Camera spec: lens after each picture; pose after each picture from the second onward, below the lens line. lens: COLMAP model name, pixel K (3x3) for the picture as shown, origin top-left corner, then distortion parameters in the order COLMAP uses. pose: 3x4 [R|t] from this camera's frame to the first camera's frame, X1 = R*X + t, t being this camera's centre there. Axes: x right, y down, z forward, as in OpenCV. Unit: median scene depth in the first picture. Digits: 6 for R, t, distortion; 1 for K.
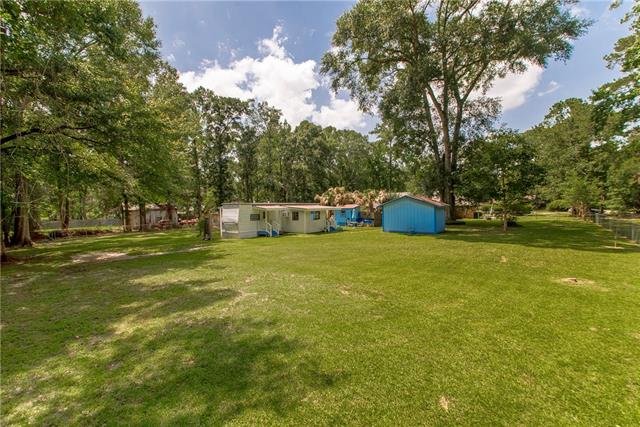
lens RADIAL K [[285.8, 0, 320.3], [0, 285.8, 209.1], [0, 0, 1]] dist [0.024255, -0.000071]
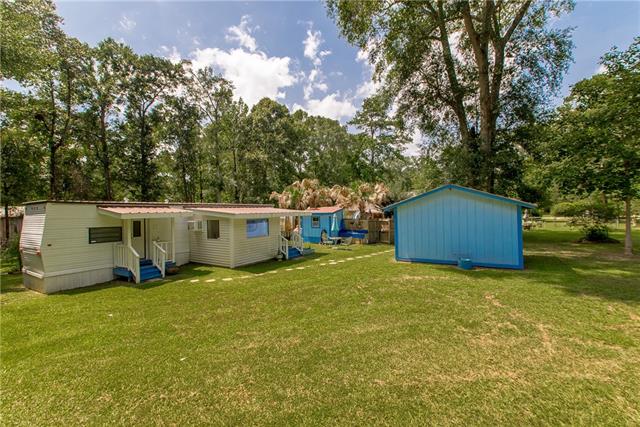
lens RADIAL K [[290.5, 0, 320.0], [0, 290.5, 213.5], [0, 0, 1]] dist [0.031293, 0.000096]
pose [[0.996239, -0.006224, 0.086429, 0.033822], [0.006636, 0.999968, -0.004475, 0.000694], [-0.086399, 0.005032, 0.996248, 0.366577]]
